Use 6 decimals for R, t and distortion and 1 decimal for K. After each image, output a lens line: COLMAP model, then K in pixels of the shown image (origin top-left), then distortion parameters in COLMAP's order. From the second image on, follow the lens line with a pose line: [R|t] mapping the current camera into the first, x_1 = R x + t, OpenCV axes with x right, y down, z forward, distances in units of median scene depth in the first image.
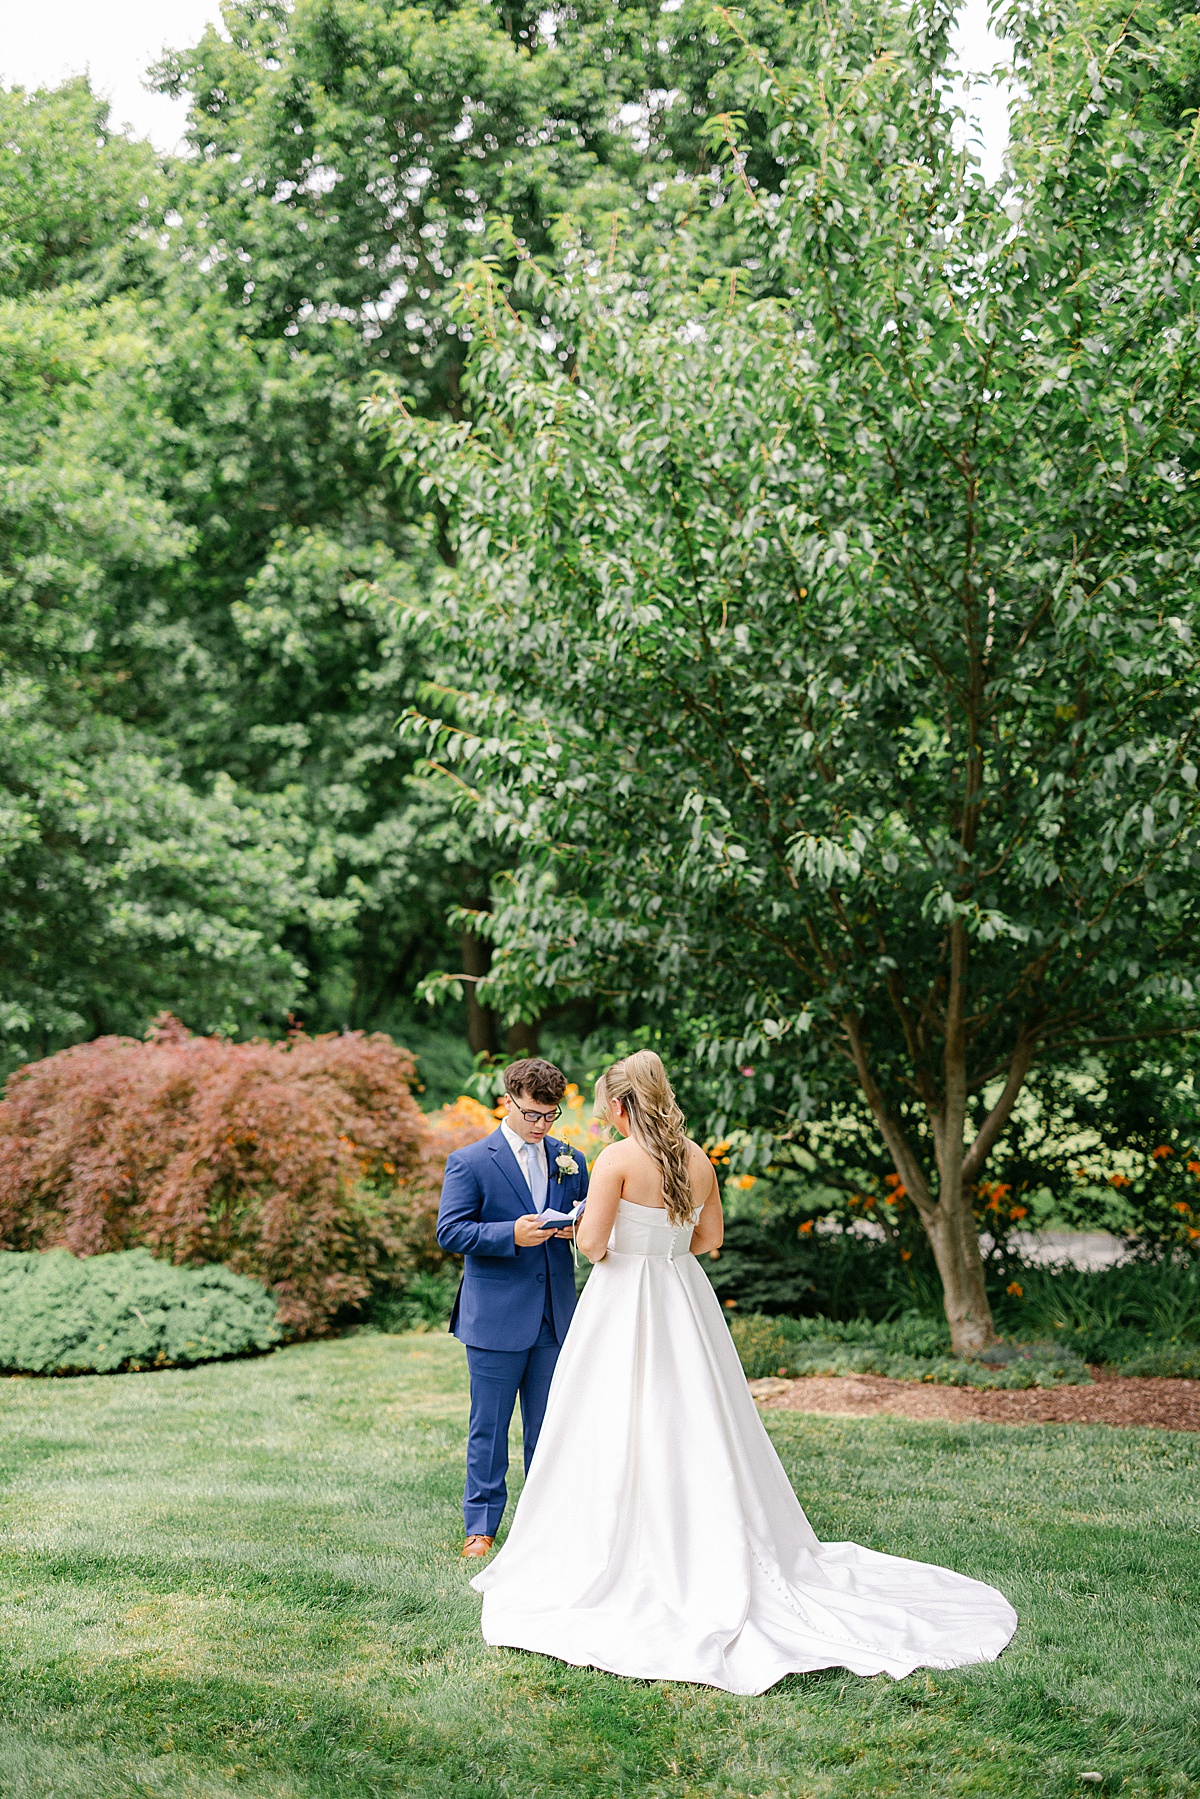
lens RADIAL K [[2641.7, 0, 600.0], [0, 2641.7, 899.5], [0, 0, 1]] dist [0.019083, 0.080979]
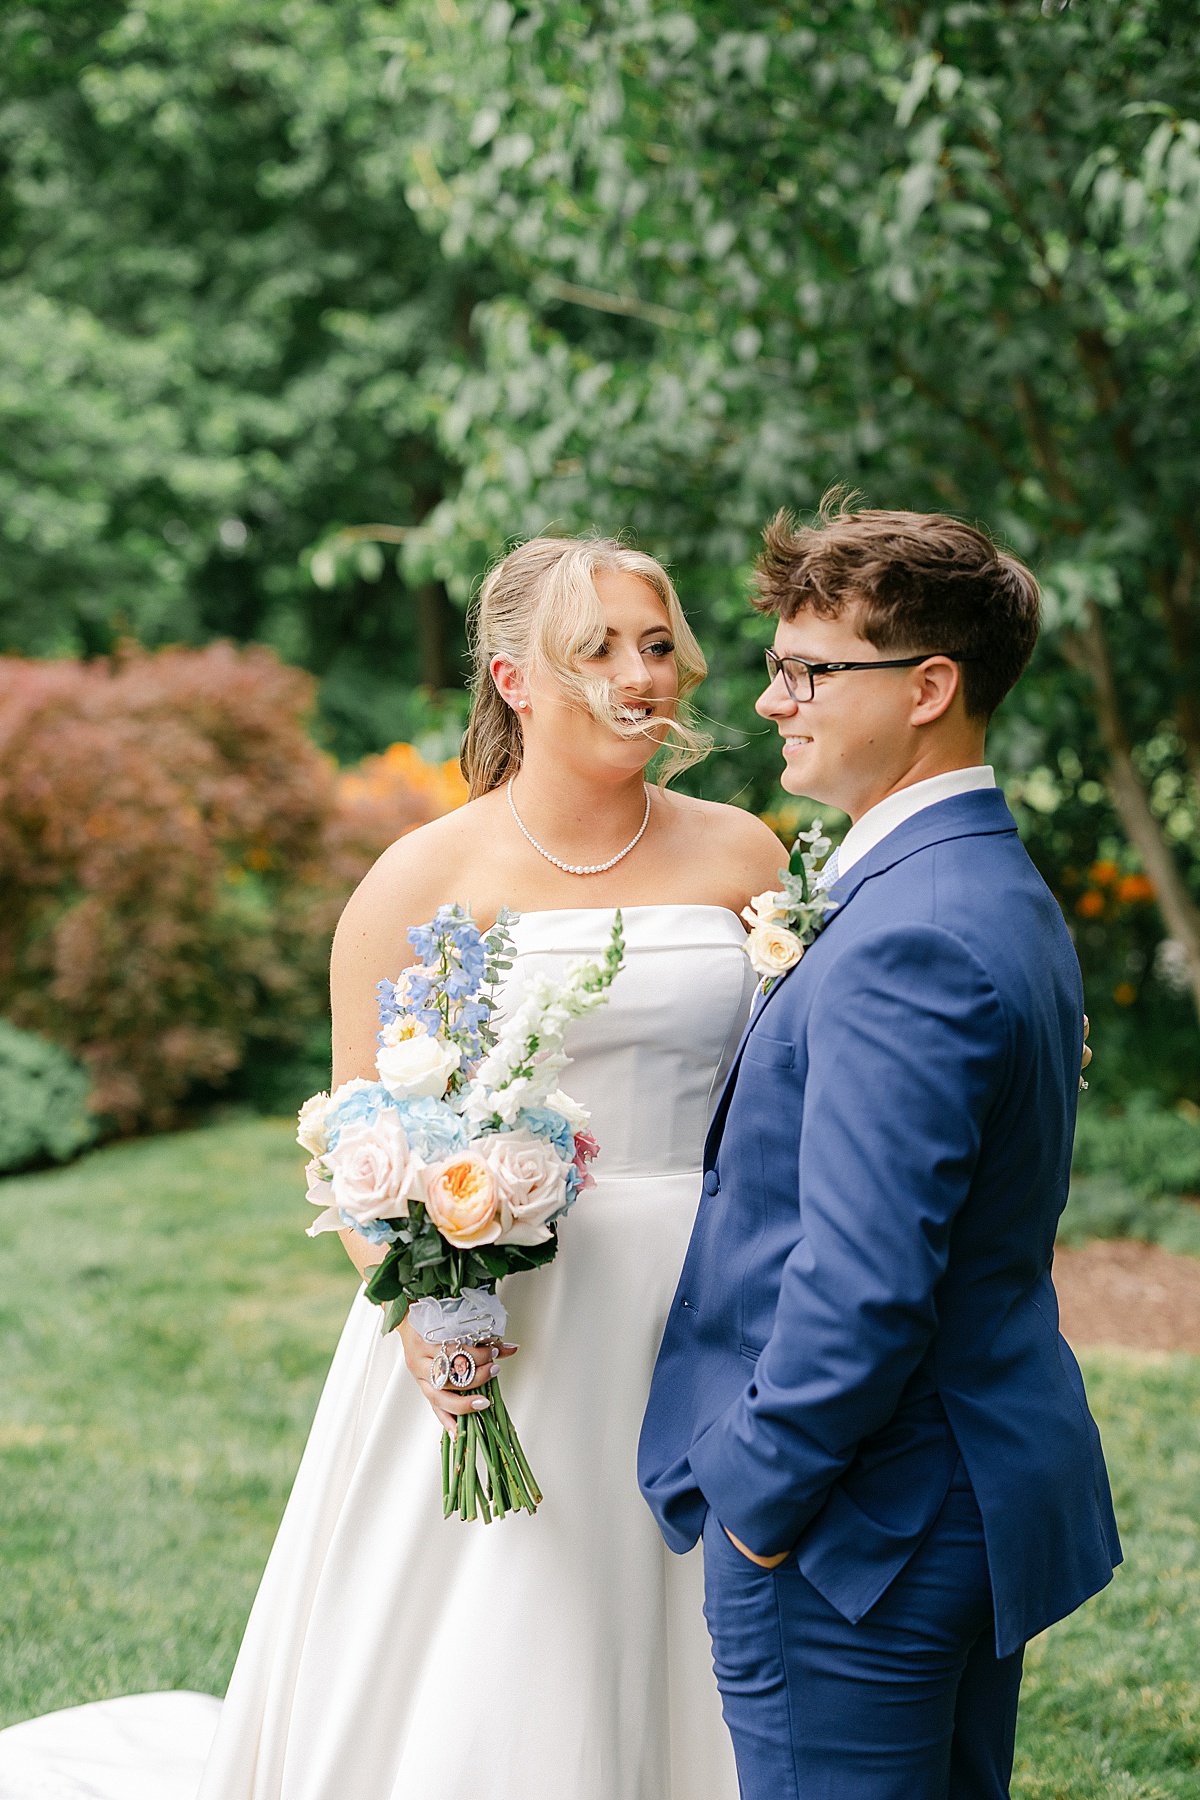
lens RADIAL K [[2643.2, 0, 600.0], [0, 2643.2, 900.0], [0, 0, 1]] dist [0.019083, 0.080979]
pose [[0.999974, -0.003652, 0.006296, -0.005502], [0.002804, 0.991540, 0.129775, 0.029821], [-0.006717, -0.129754, 0.991523, 0.375968]]
